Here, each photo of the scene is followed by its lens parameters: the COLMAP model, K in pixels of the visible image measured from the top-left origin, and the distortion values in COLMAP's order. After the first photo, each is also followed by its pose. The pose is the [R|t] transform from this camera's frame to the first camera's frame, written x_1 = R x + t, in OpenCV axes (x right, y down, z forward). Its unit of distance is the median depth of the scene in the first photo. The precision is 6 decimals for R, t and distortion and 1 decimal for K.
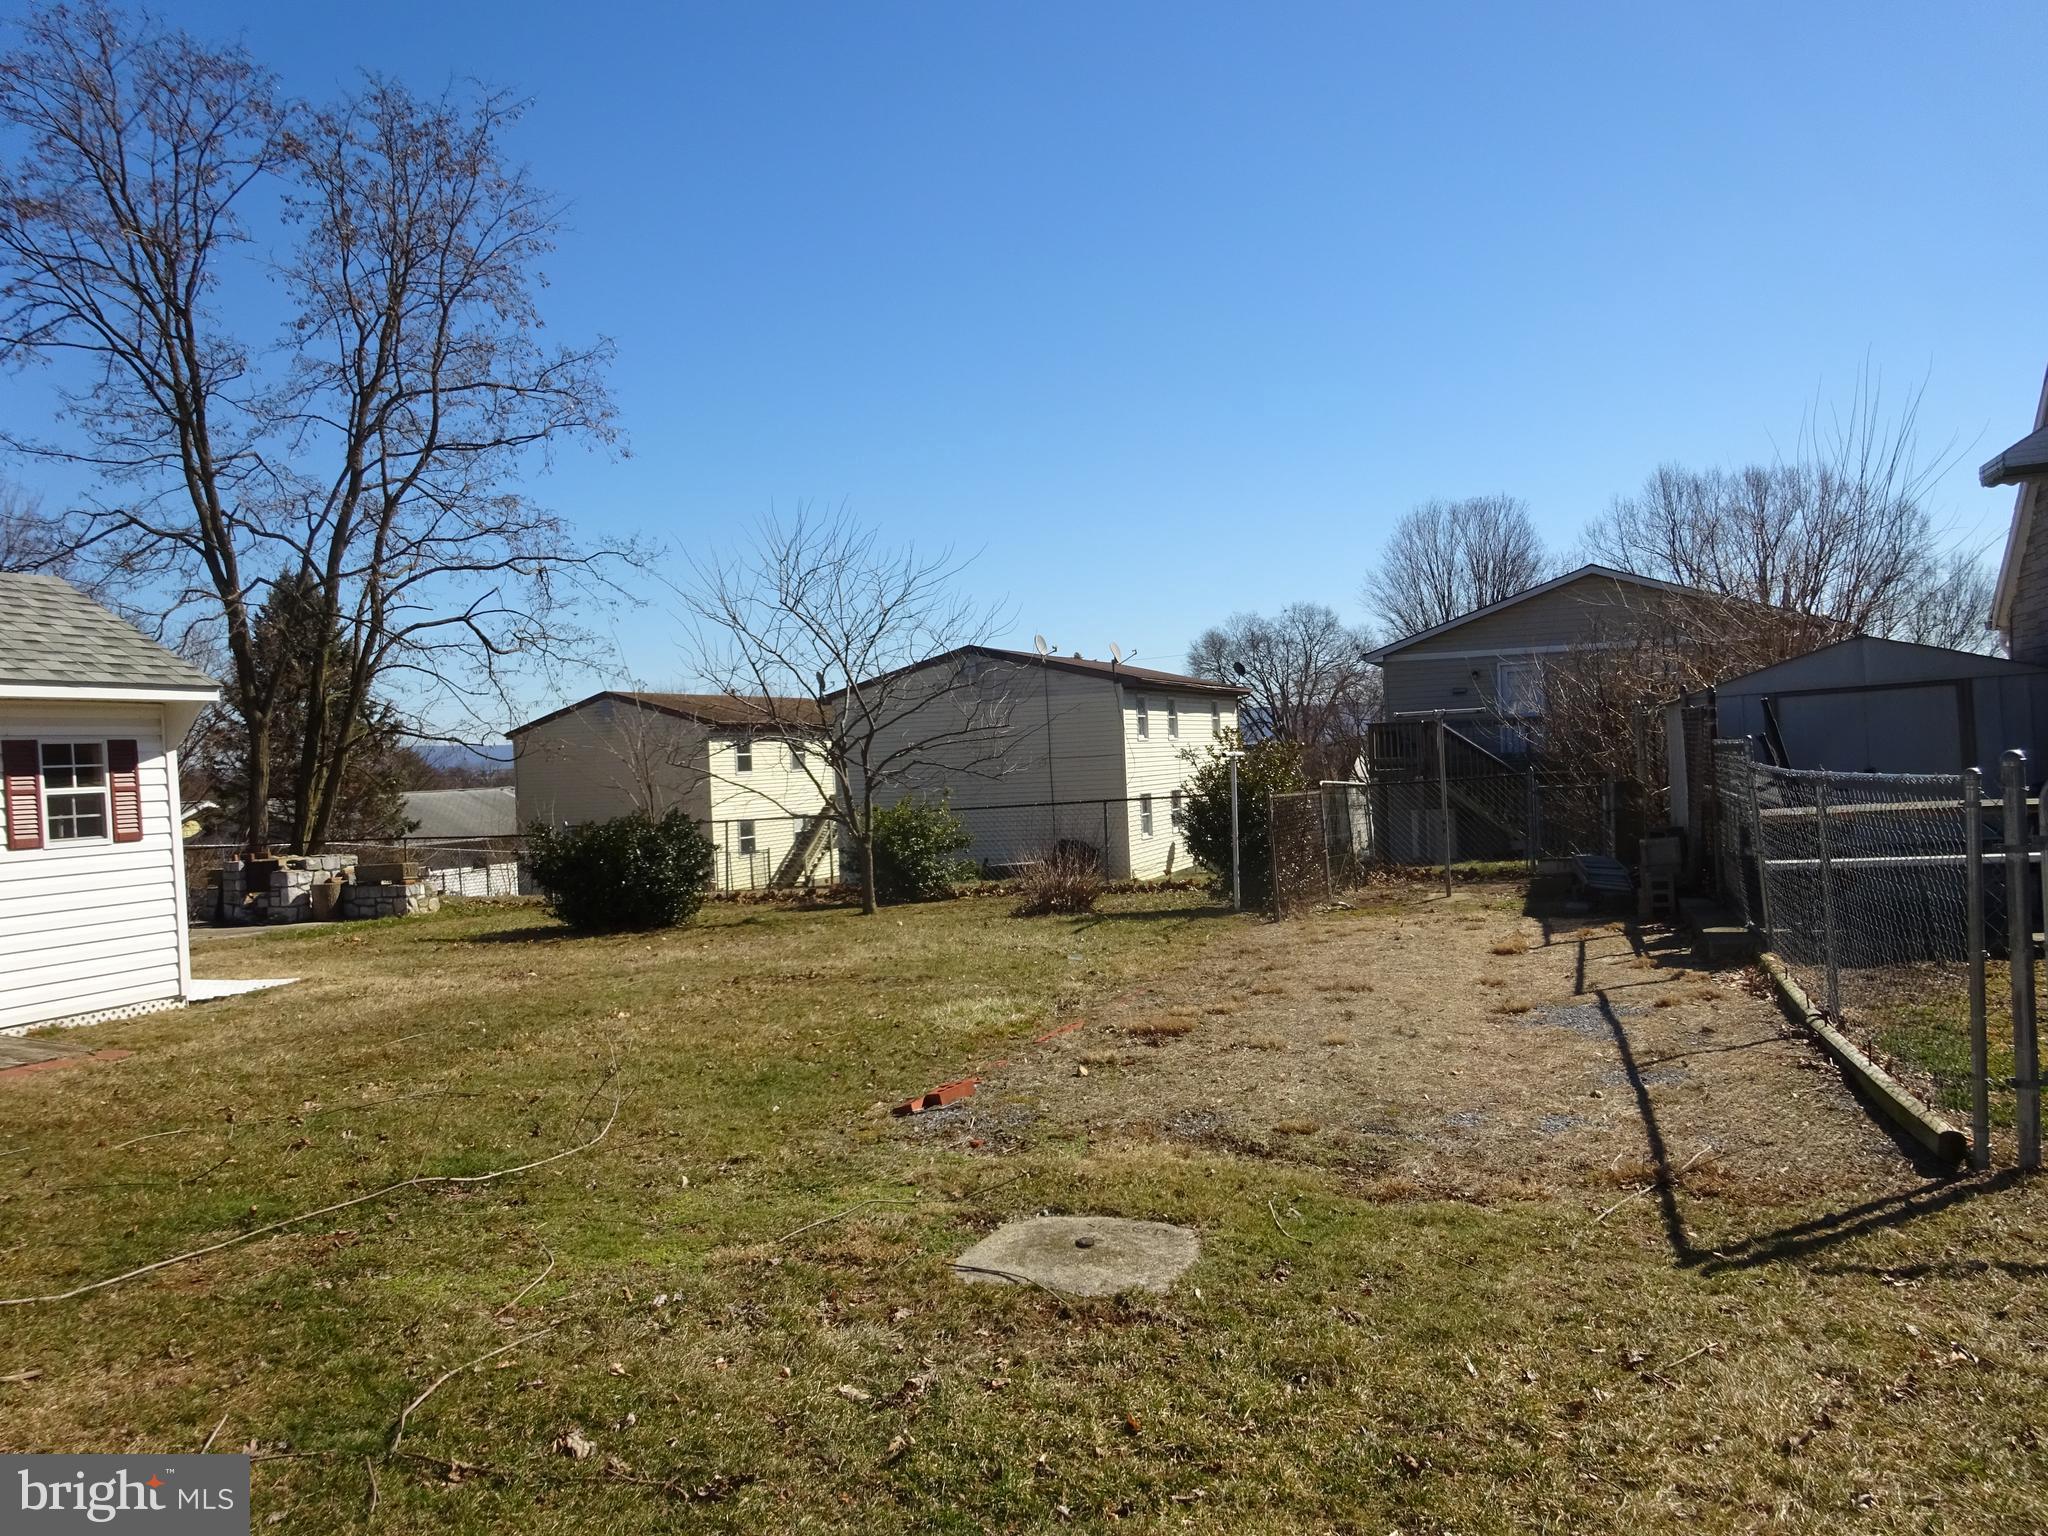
lens RADIAL K [[1507.1, 0, 1018.5], [0, 1507.1, 769.3], [0, 0, 1]] dist [0.007064, -0.006116]
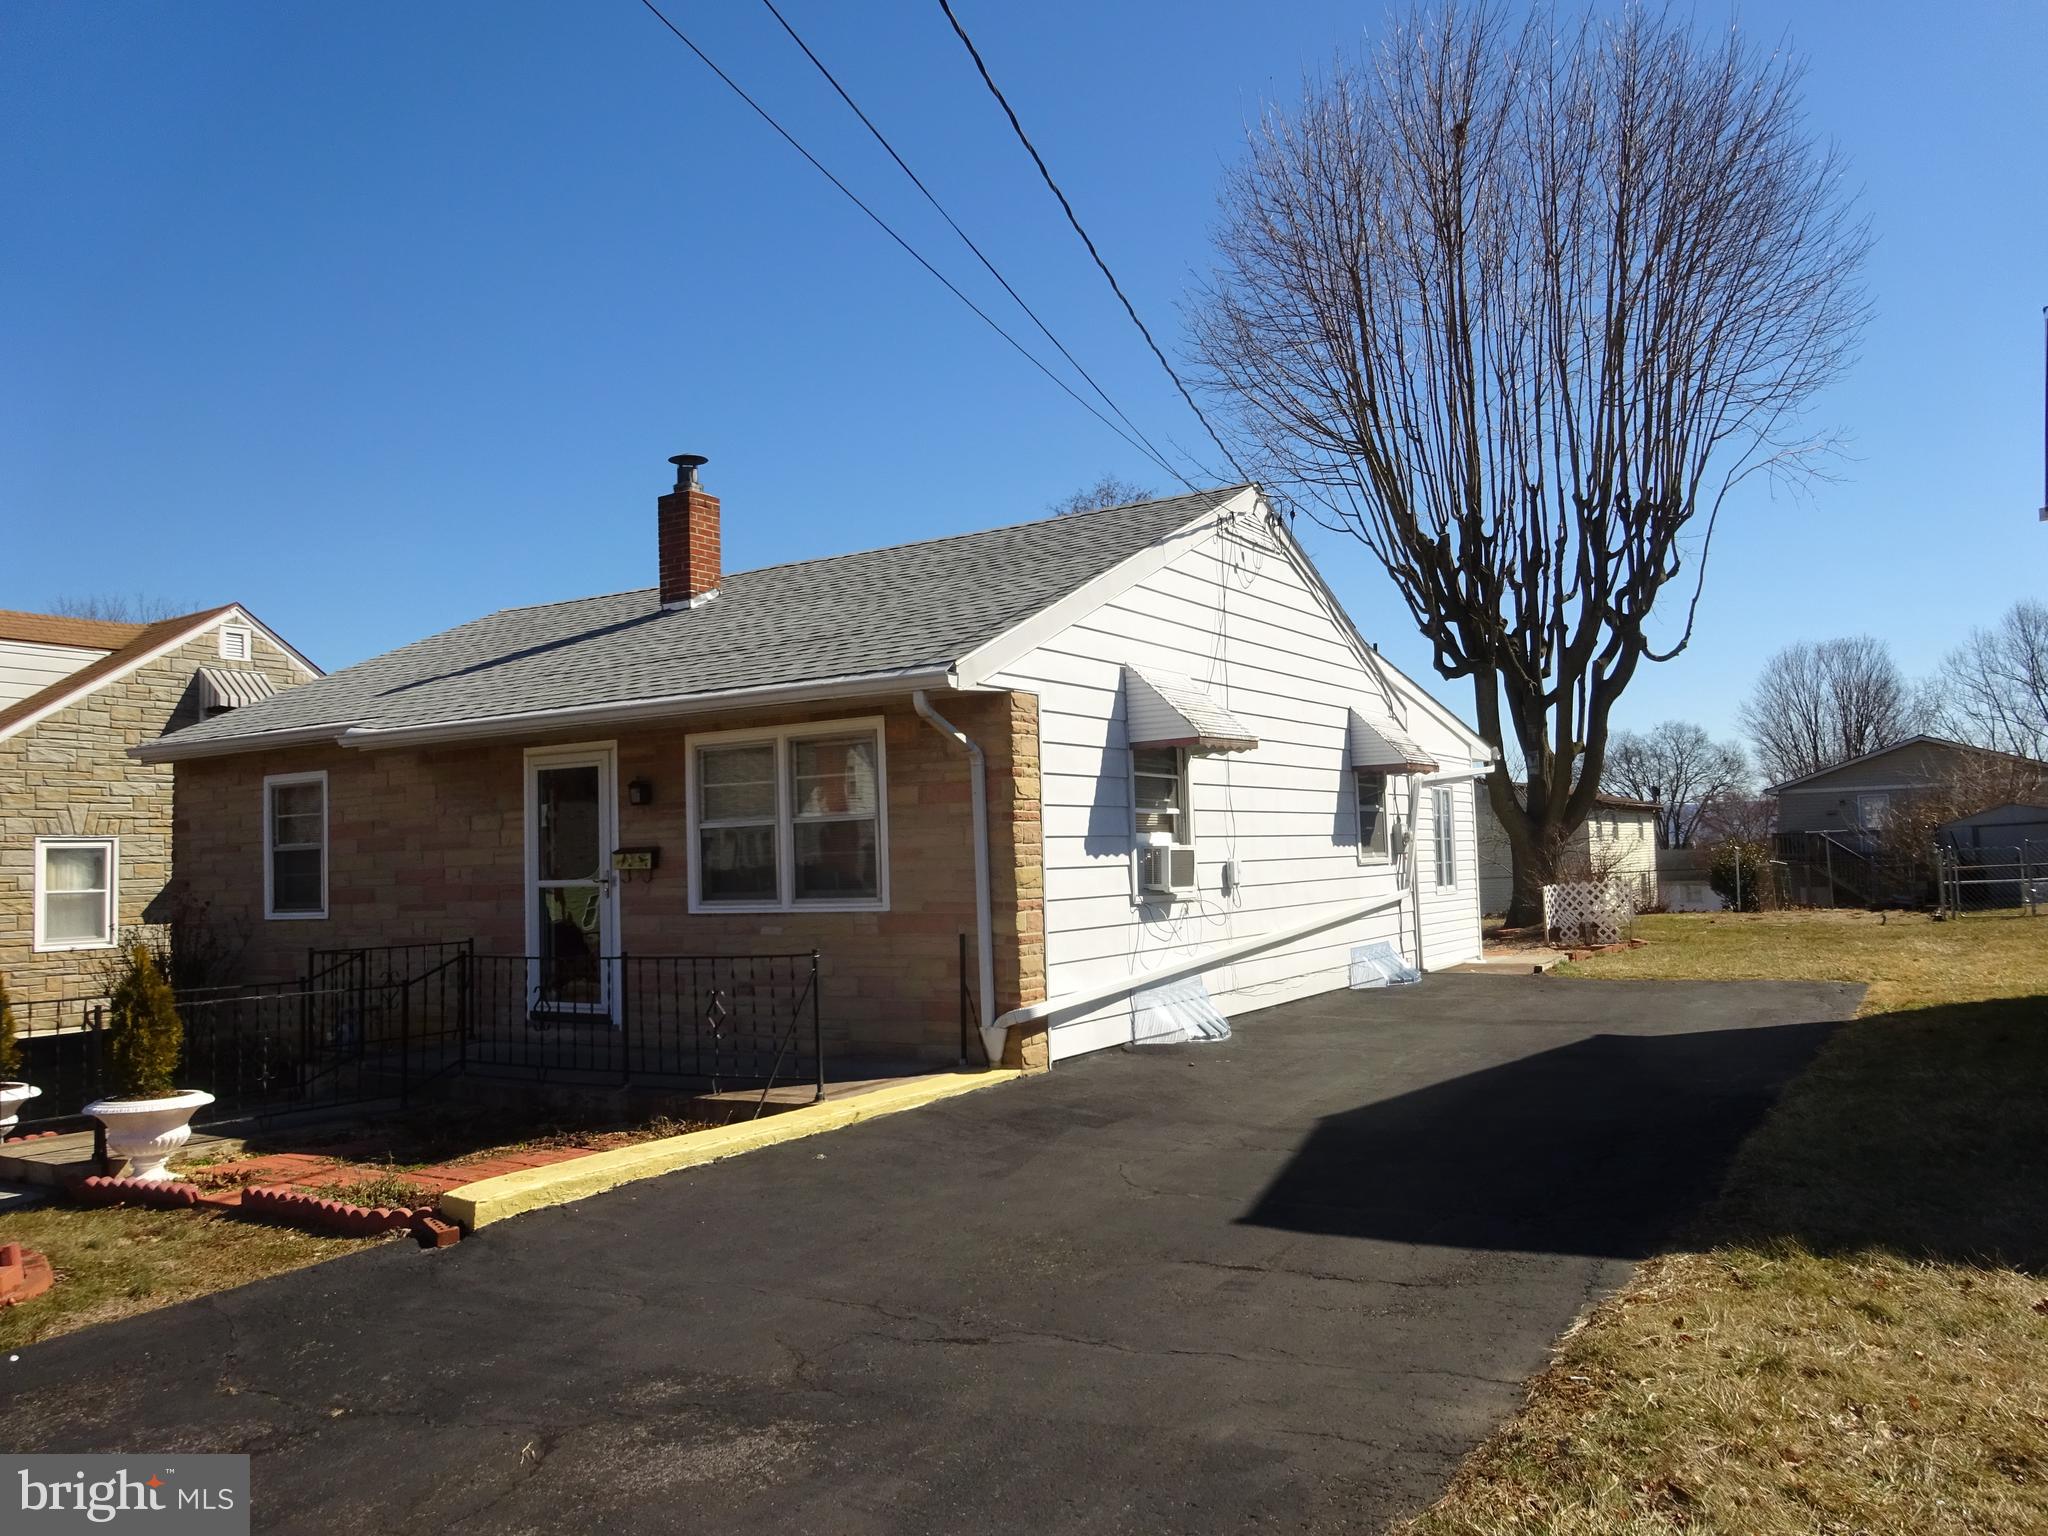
lens RADIAL K [[1507.1, 0, 1018.5], [0, 1507.1, 769.3], [0, 0, 1]] dist [0.007064, -0.006116]
pose [[0.979098, 0.004236, -0.203346, -0.084187], [-0.017171, 0.997935, -0.061891, 0.005654], [0.202664, 0.064089, 0.977149, -0.275589]]
